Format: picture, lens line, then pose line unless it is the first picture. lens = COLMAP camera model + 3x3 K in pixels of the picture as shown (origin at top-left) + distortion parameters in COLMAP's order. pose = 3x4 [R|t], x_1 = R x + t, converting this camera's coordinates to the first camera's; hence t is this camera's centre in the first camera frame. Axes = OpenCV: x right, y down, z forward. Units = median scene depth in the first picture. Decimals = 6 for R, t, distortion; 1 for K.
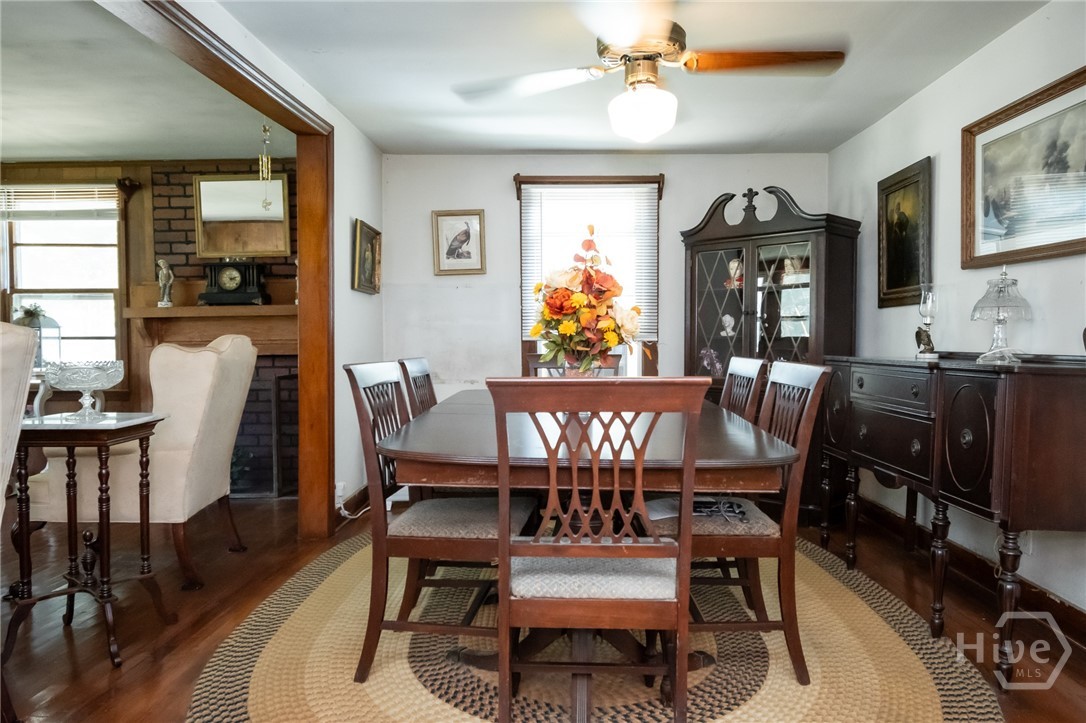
lens RADIAL K [[754.3, 0, 540.9], [0, 754.3, 366.6], [0, 0, 1]] dist [0.000823, 0.000664]
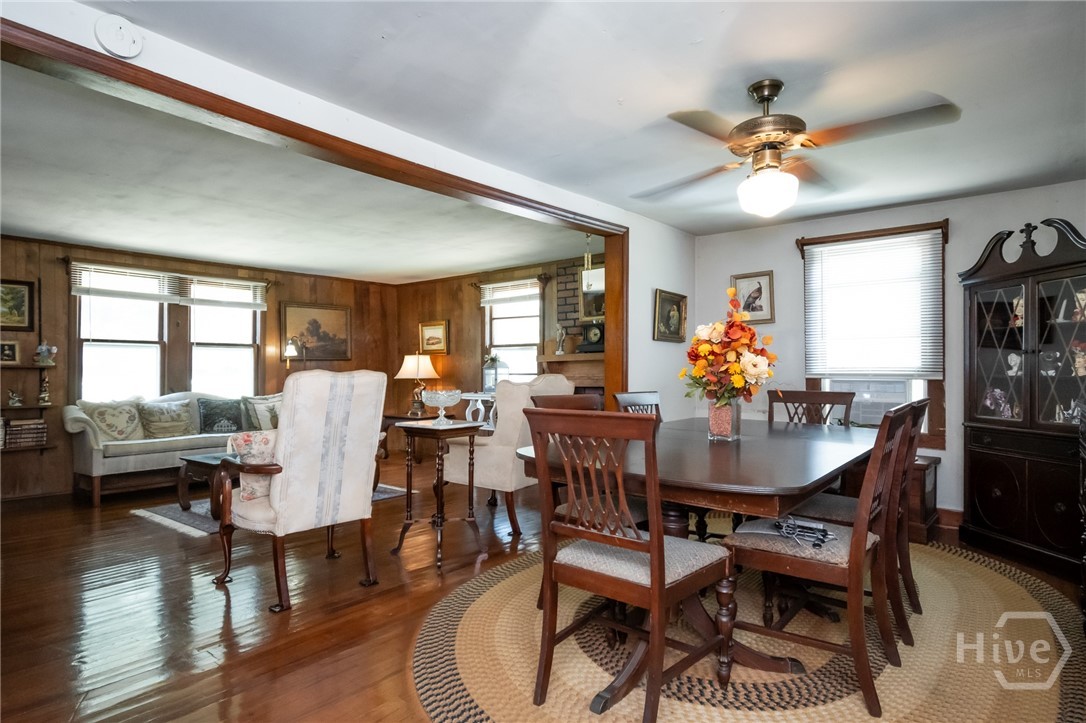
lens RADIAL K [[591.3, 0, 542.7], [0, 591.3, 366.9], [0, 0, 1]] dist [0.001638, 0.000550]
pose [[0.792690, -0.003508, -0.609614, 0.215164], [-0.024422, 0.998998, -0.037504, -0.007628], [0.609135, 0.044617, 0.791810, 0.024600]]
